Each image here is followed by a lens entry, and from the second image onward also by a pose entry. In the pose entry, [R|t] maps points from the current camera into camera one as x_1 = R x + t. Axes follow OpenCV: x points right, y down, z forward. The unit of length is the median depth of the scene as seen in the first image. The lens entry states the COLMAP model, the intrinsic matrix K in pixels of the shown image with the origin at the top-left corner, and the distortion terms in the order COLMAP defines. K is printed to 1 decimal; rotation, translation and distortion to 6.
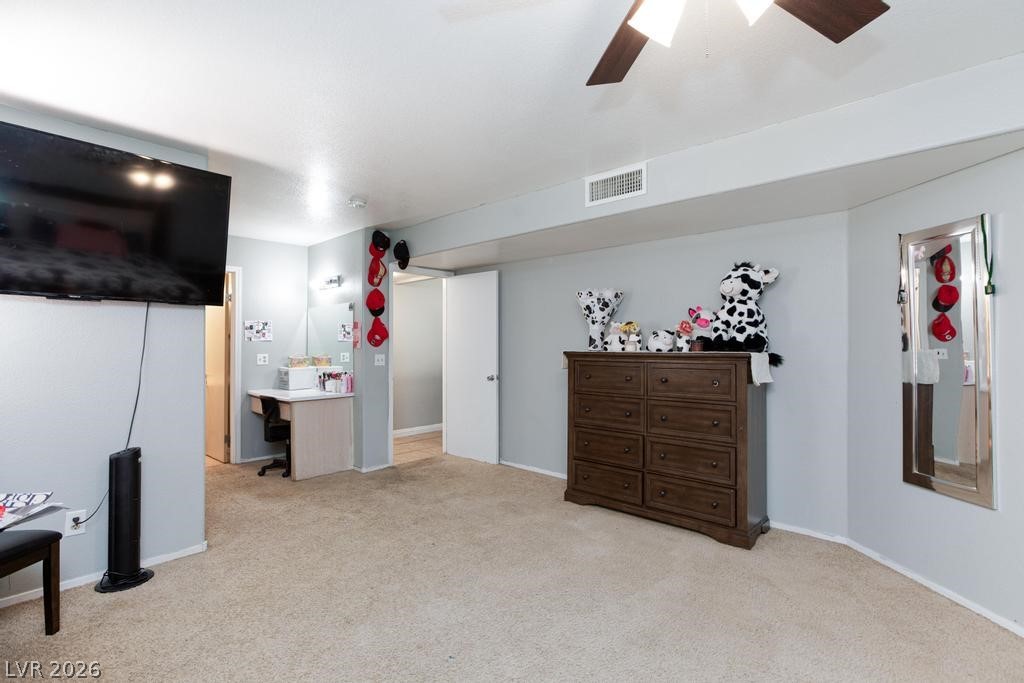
lens RADIAL K [[464.8, 0, 511.0], [0, 464.8, 345.9], [0, 0, 1]] dist [-0.016984, 0.000194]
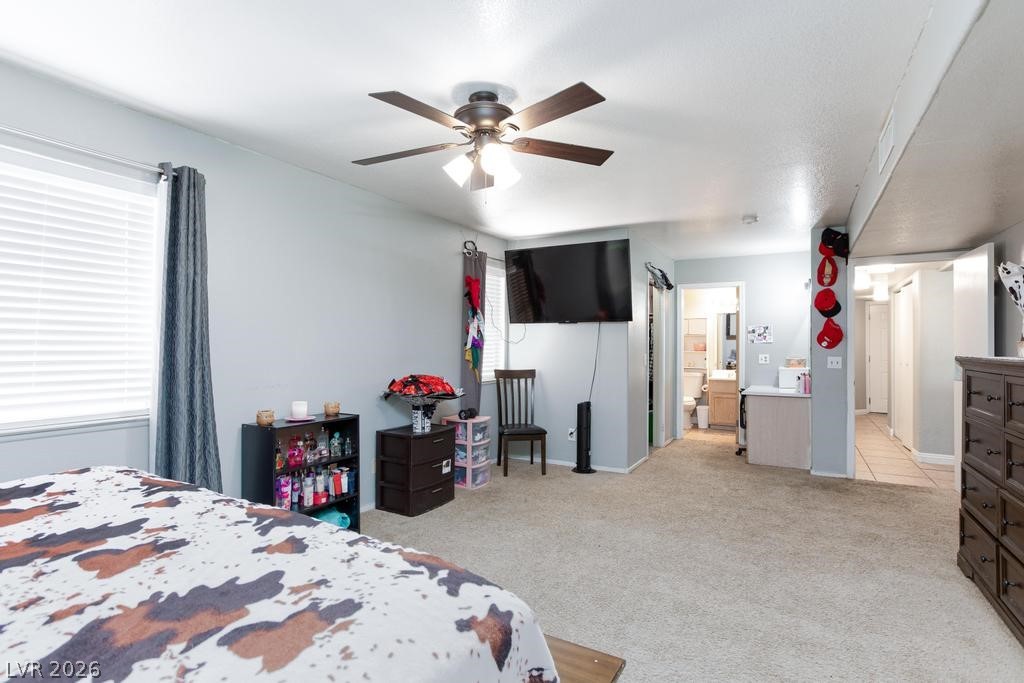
lens RADIAL K [[471.3, 0, 512.0], [0, 471.3, 341.5], [0, 0, 1]] dist [-0.020899, 0.000897]
pose [[0.255703, -0.004938, -0.966743, 0.614519], [-0.011649, 0.999899, -0.008188, 0.003478], [0.966685, 0.013355, 0.255619, 0.145053]]
